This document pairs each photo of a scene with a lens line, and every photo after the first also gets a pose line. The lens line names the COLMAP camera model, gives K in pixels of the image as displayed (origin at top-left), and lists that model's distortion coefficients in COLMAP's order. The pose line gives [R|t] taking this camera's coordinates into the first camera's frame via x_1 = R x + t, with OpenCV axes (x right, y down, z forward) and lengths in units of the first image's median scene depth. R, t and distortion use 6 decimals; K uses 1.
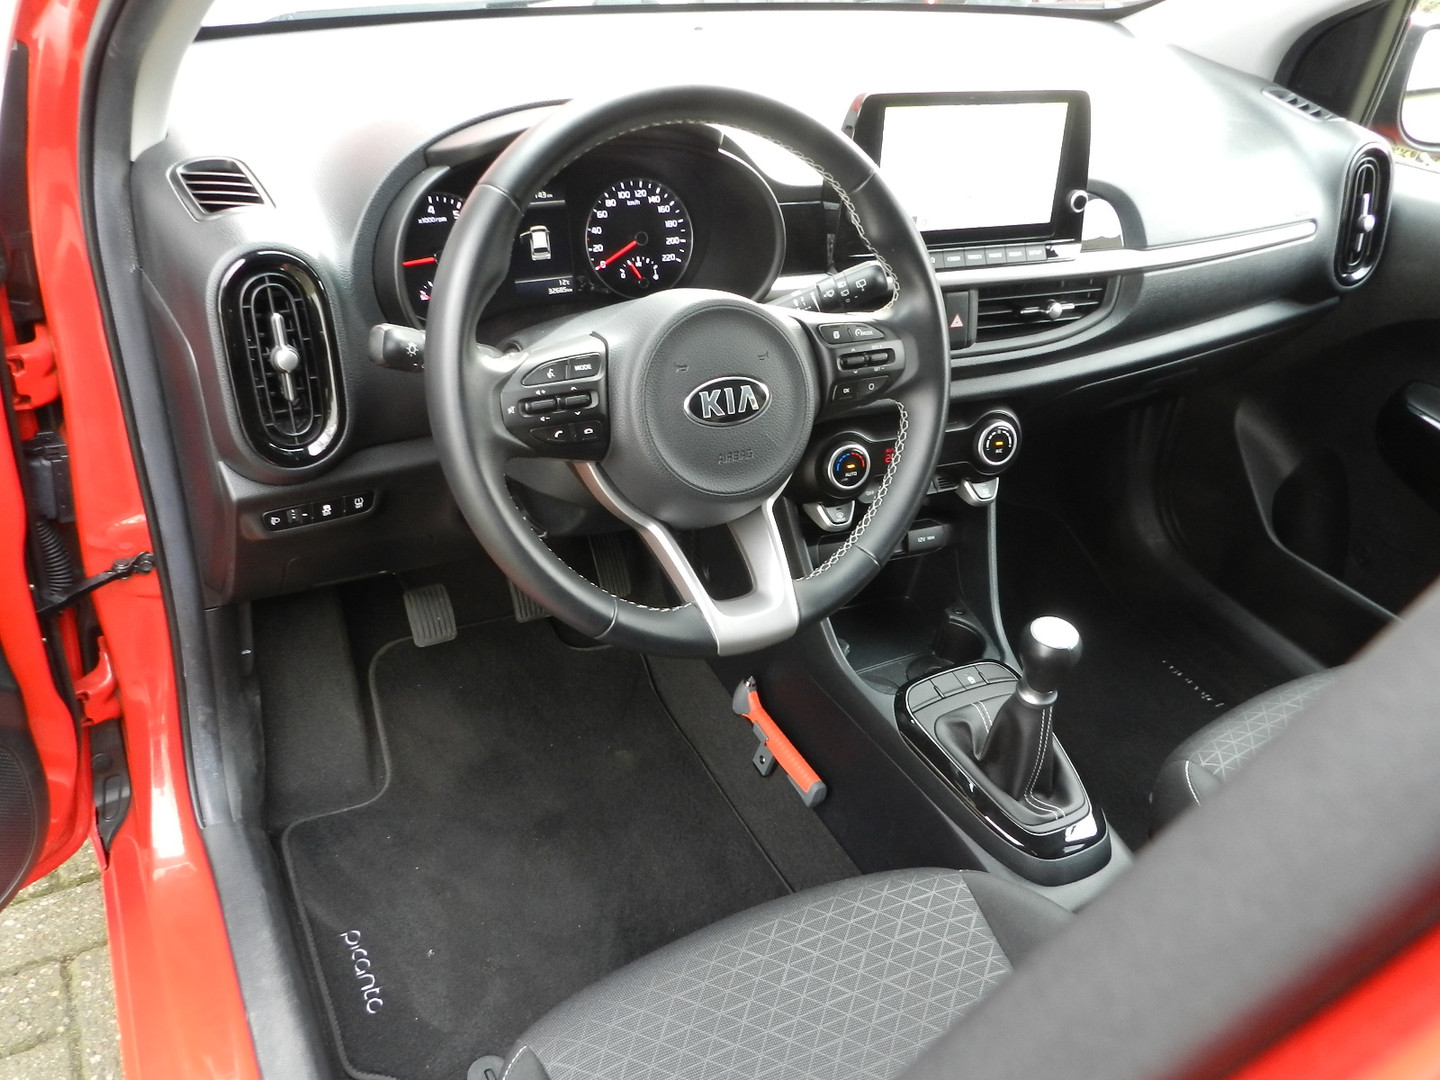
lens RADIAL K [[1217.5, 0, 730.1], [0, 1217.5, 545.4], [0, 0, 1]] dist [-0.000320, -0.046275]
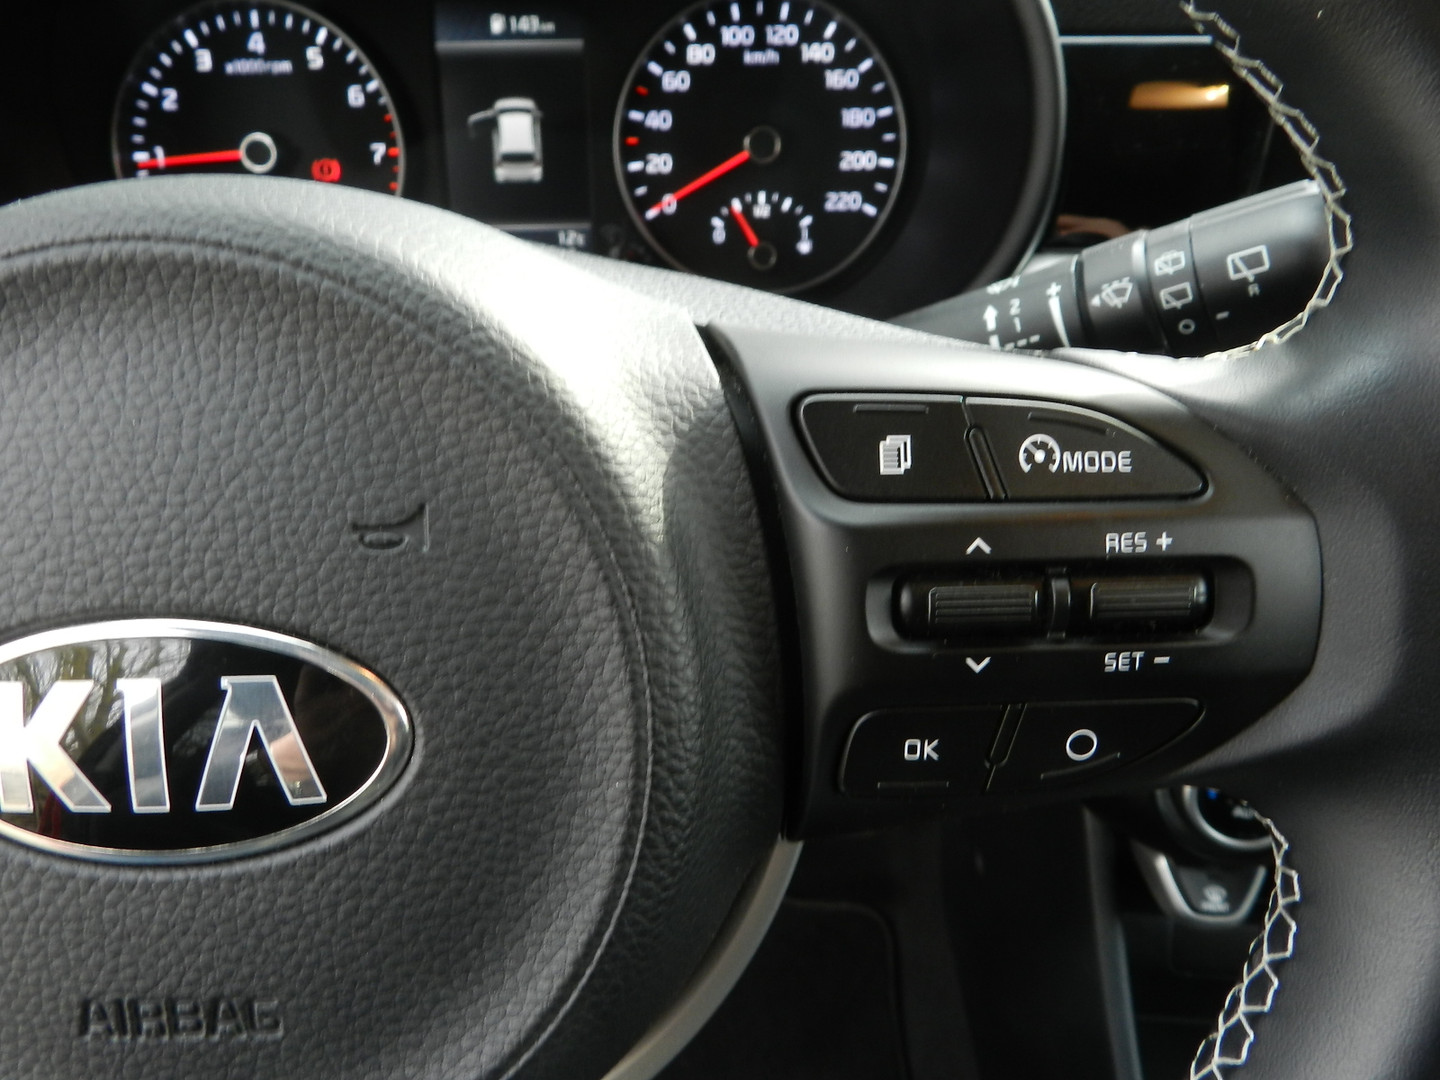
lens RADIAL K [[1217.5, 0, 730.1], [0, 1217.5, 545.4], [0, 0, 1]] dist [-0.000320, -0.046275]
pose [[0.883942, 0.168287, -0.436263, 0.116175], [-0.182412, 0.983175, 0.009657, -0.124276], [0.430548, 0.071043, 0.899767, 0.645654]]
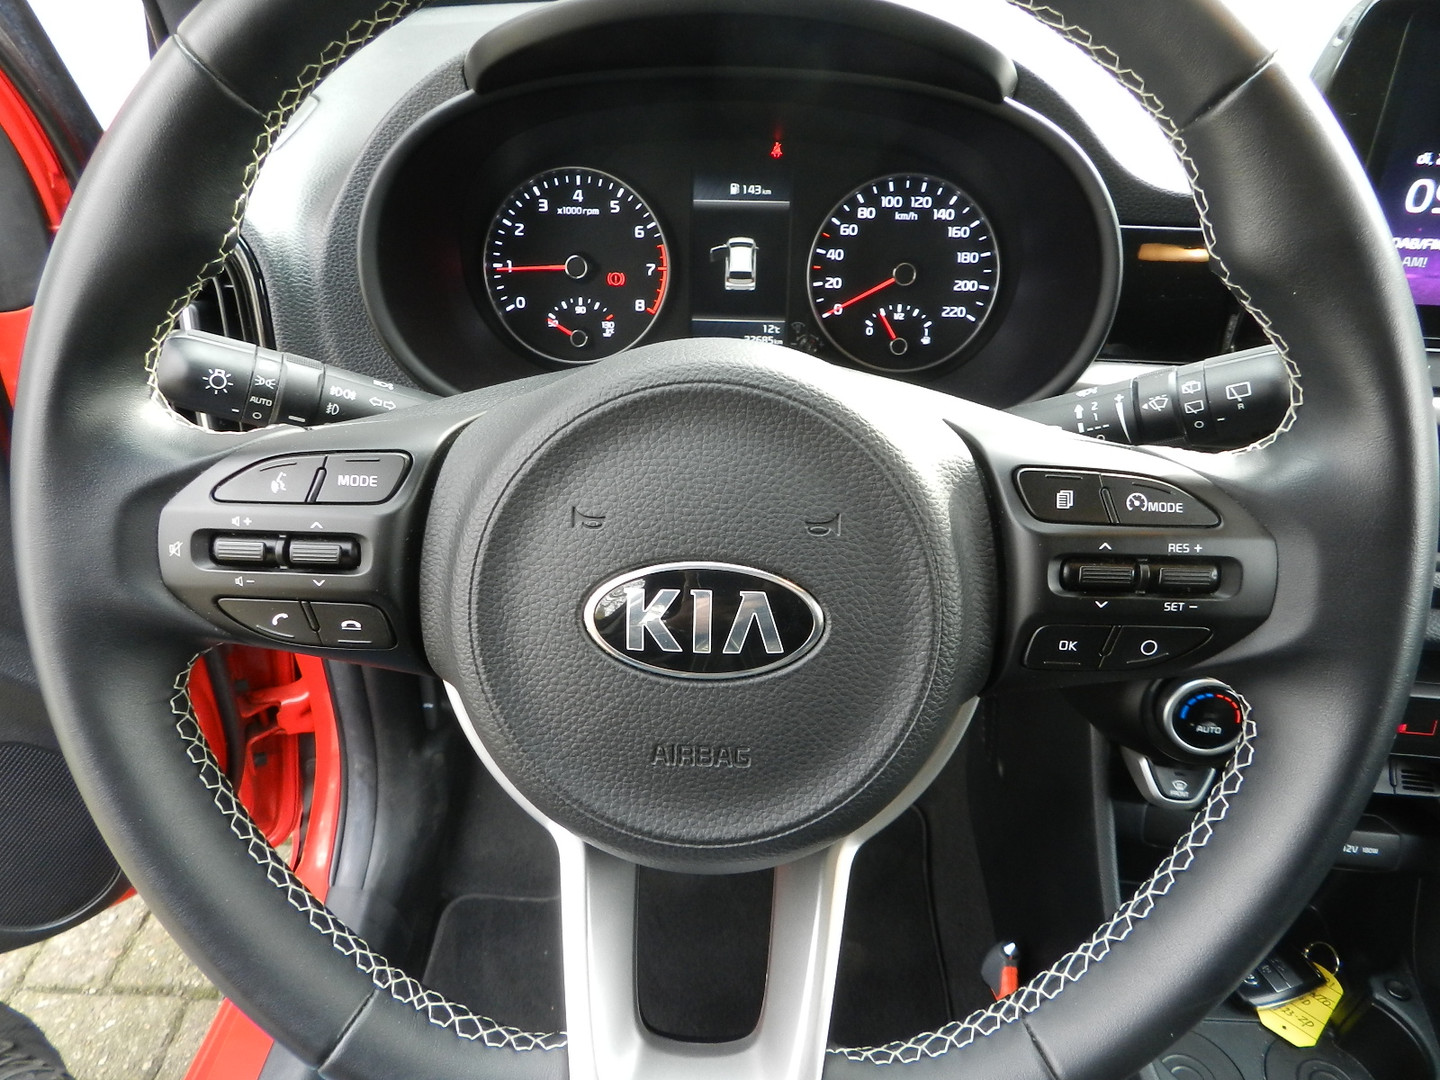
lens RADIAL K [[976.8, 0, 720.0], [0, 976.8, 540.0], [0, 0, 1]] dist [0.001937, -0.002517]
pose [[0.852886, 0.215013, -0.475767, 0.111856], [-0.228845, 0.973016, 0.029495, -0.115259], [0.469270, 0.083721, 0.879077, 0.536116]]
